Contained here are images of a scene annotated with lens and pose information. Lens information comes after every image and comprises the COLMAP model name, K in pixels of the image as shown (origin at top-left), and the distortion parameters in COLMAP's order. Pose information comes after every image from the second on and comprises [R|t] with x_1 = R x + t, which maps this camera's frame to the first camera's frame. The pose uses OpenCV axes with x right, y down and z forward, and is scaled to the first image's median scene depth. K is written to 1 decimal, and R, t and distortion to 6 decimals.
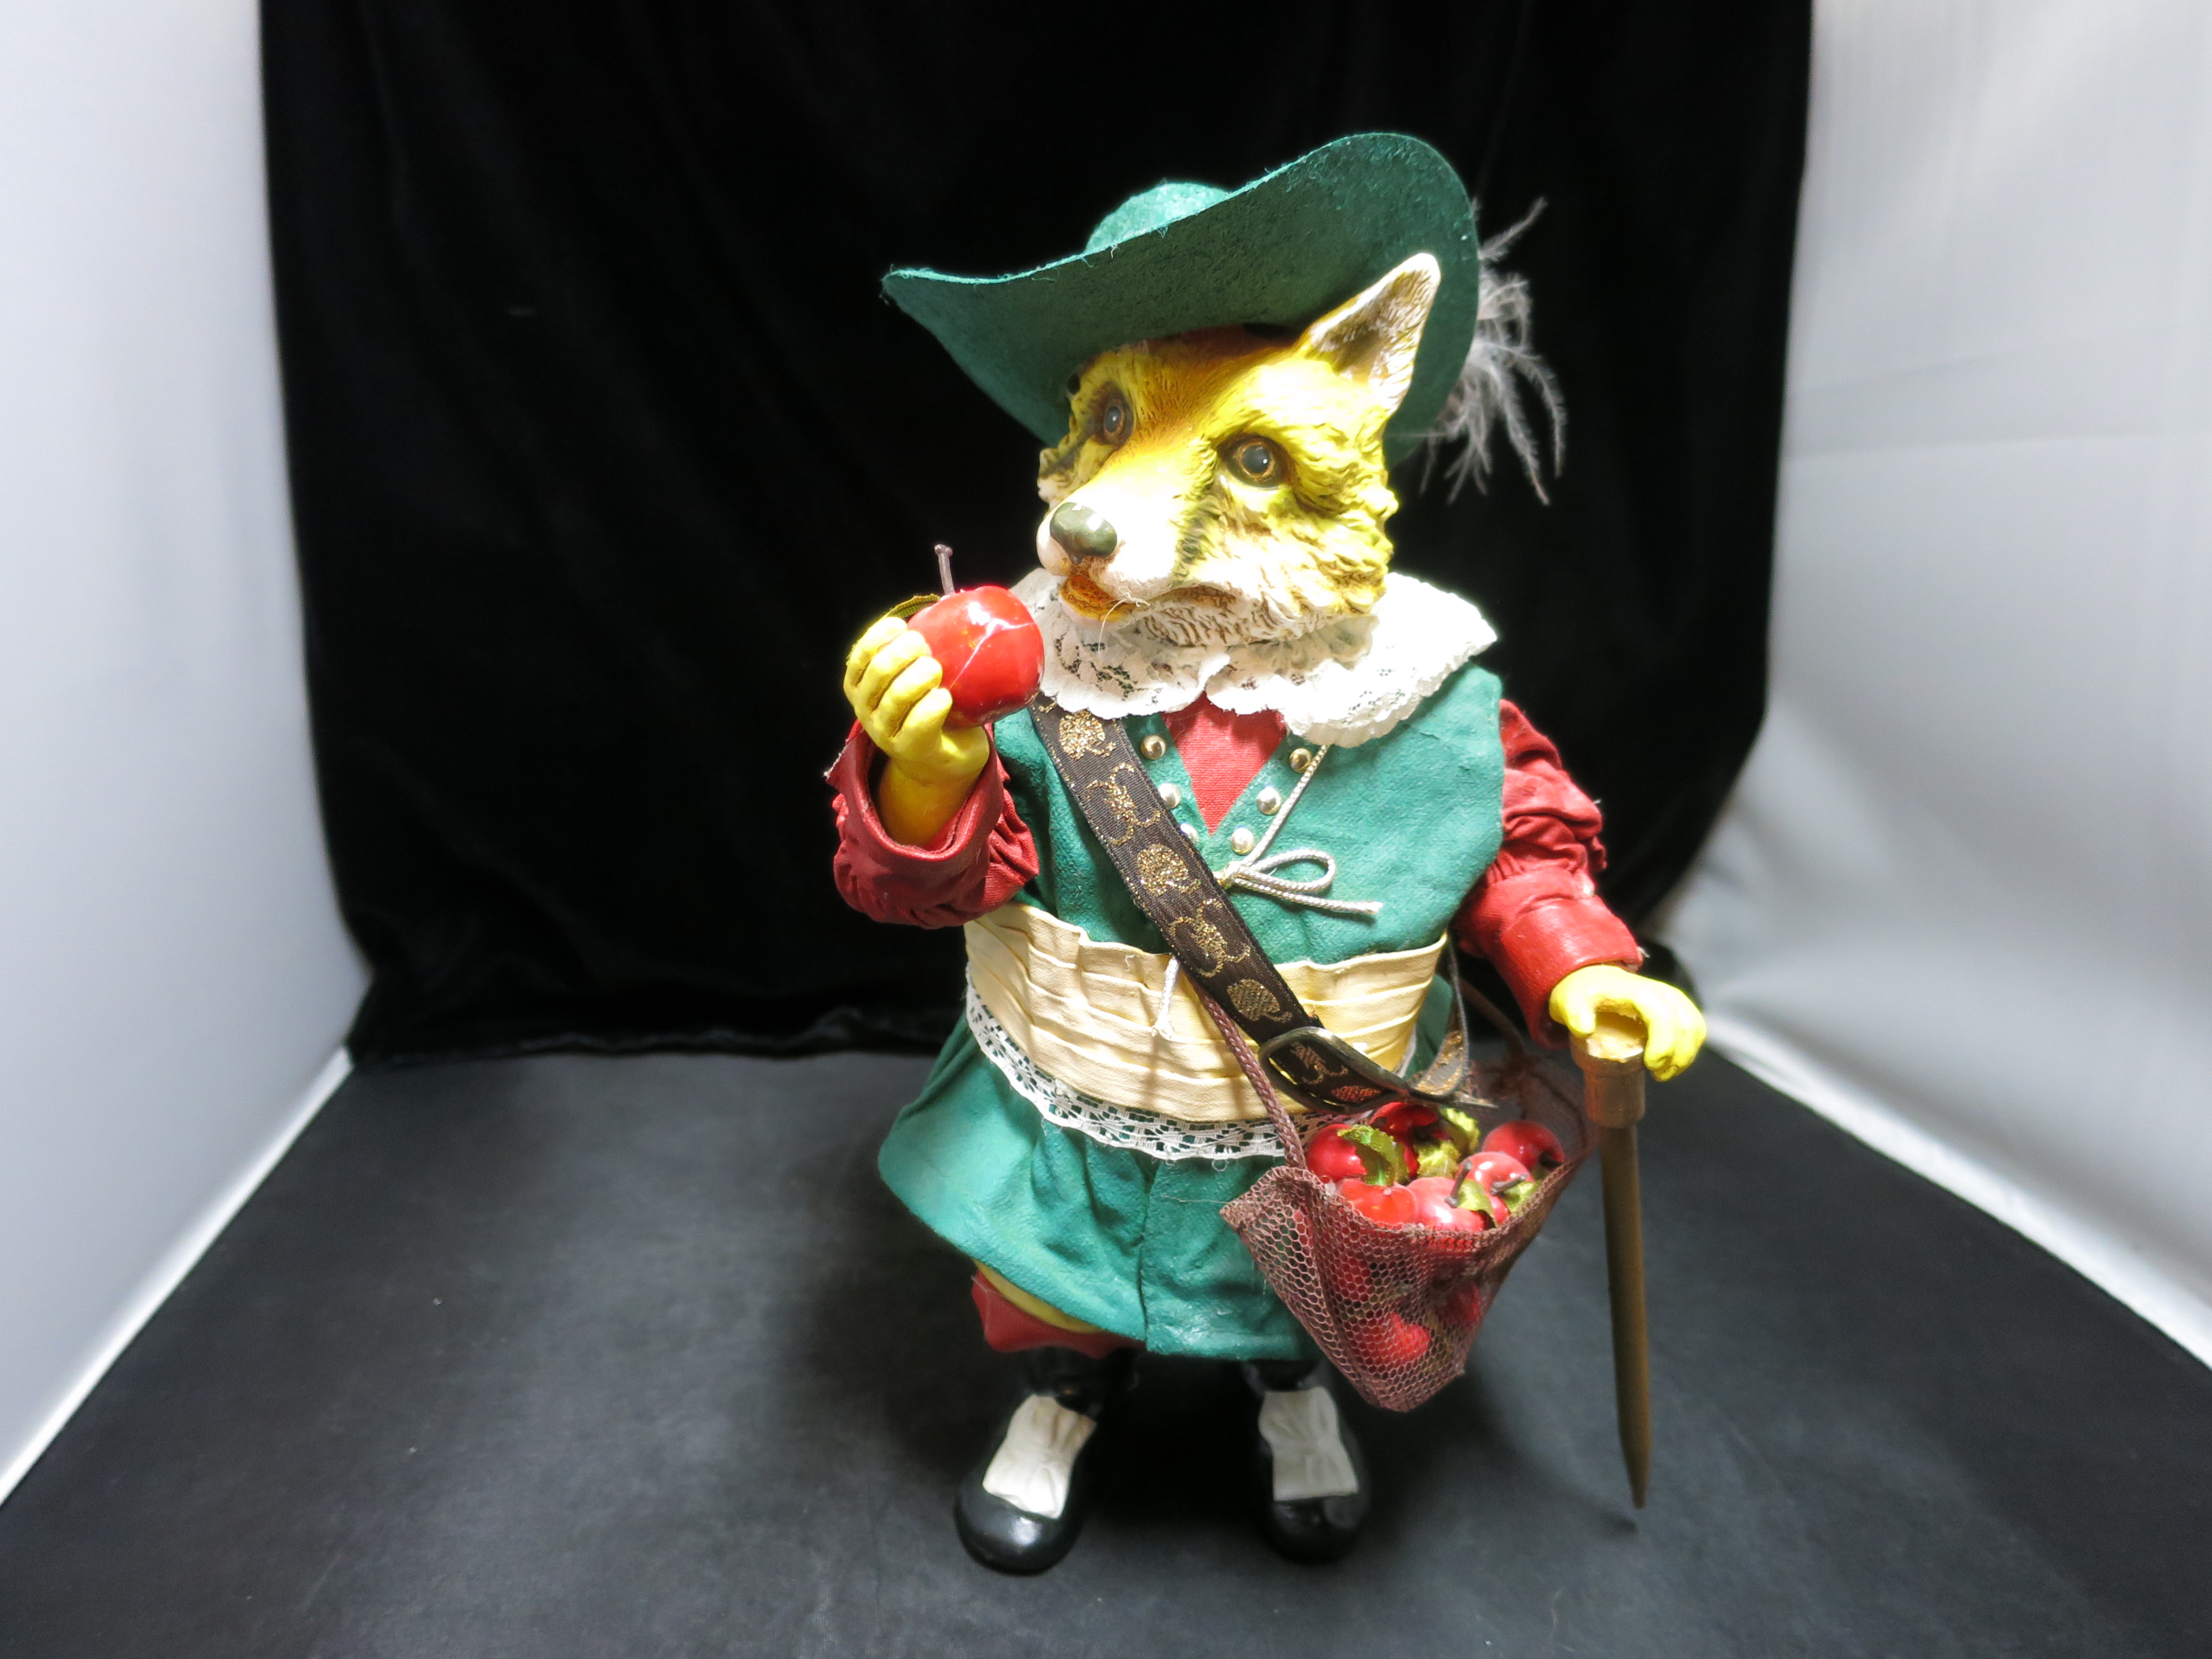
lens RADIAL K [[1593.8, 0, 1106.0], [0, 1593.8, 829.5], [0, 0, 1]] dist [-0.038803, 0.002195]
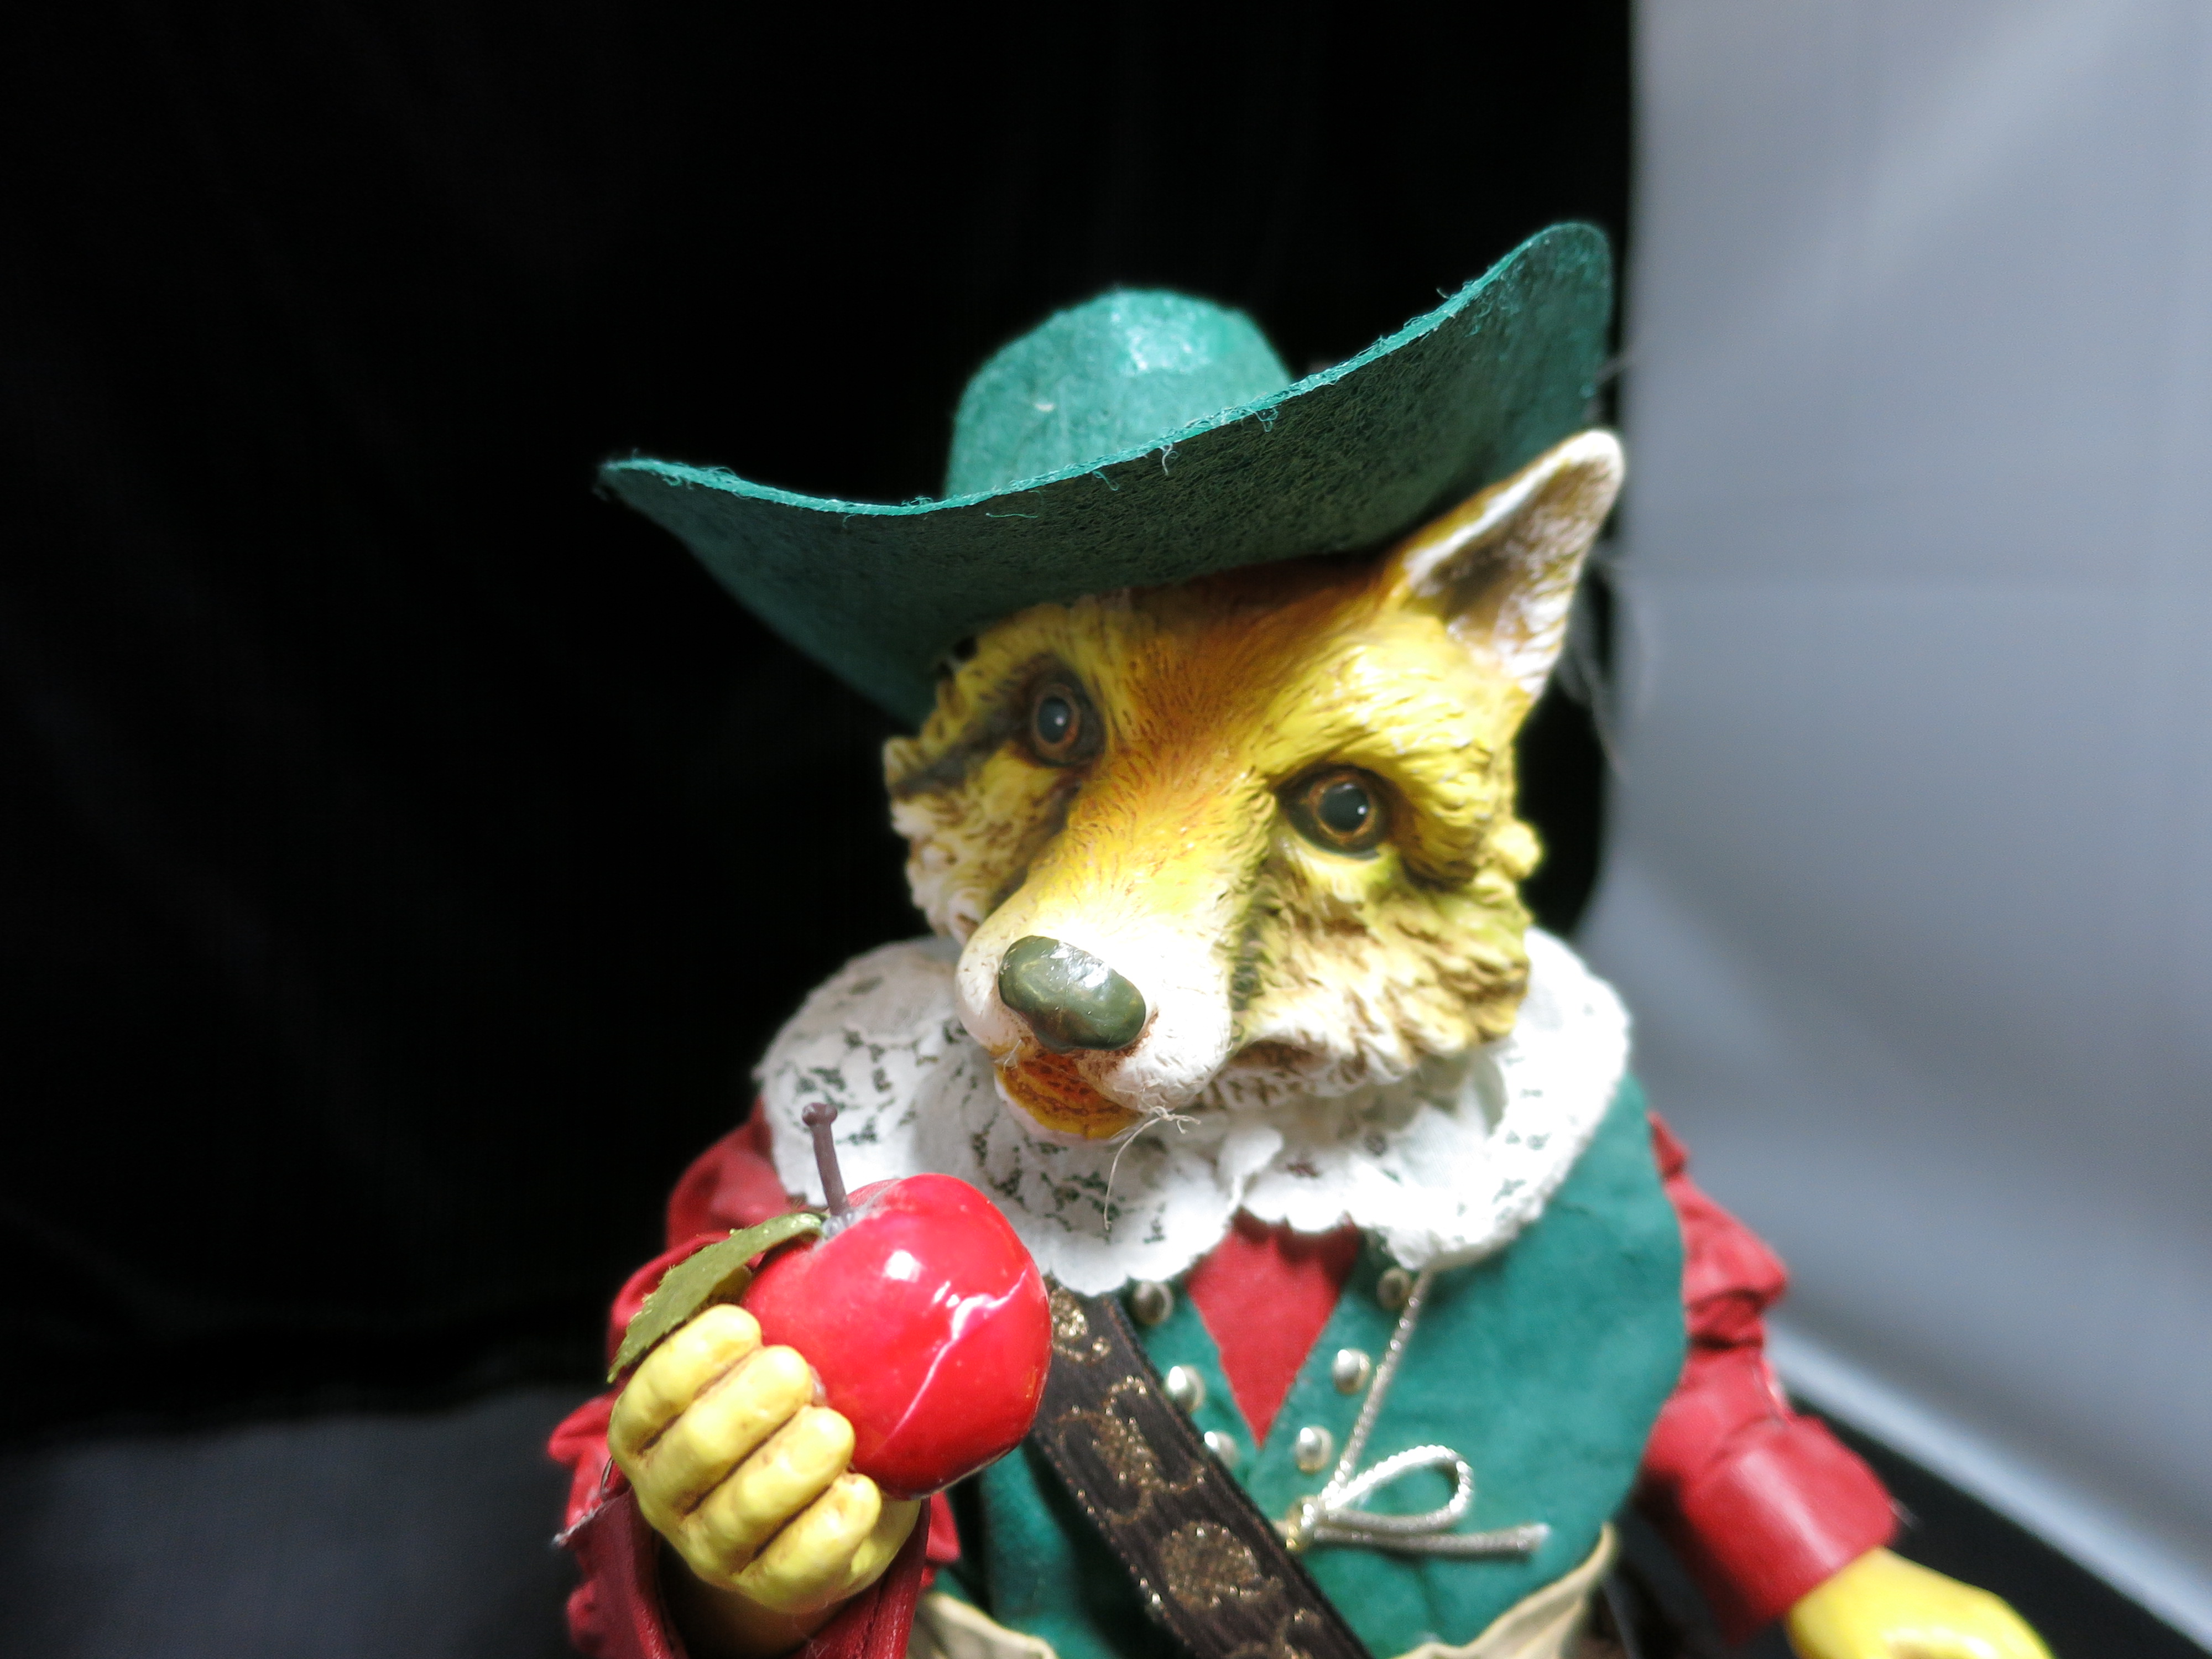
lens RADIAL K [[1587.7, 0, 1106.0], [0, 1587.7, 829.5], [0, 0, 1]] dist [-0.049148, 0.006814]
pose [[0.972942, -0.049552, 0.225672, -0.096628], [0.055926, 0.998194, -0.021936, -0.194354], [-0.224178, 0.033964, 0.973956, 0.436848]]
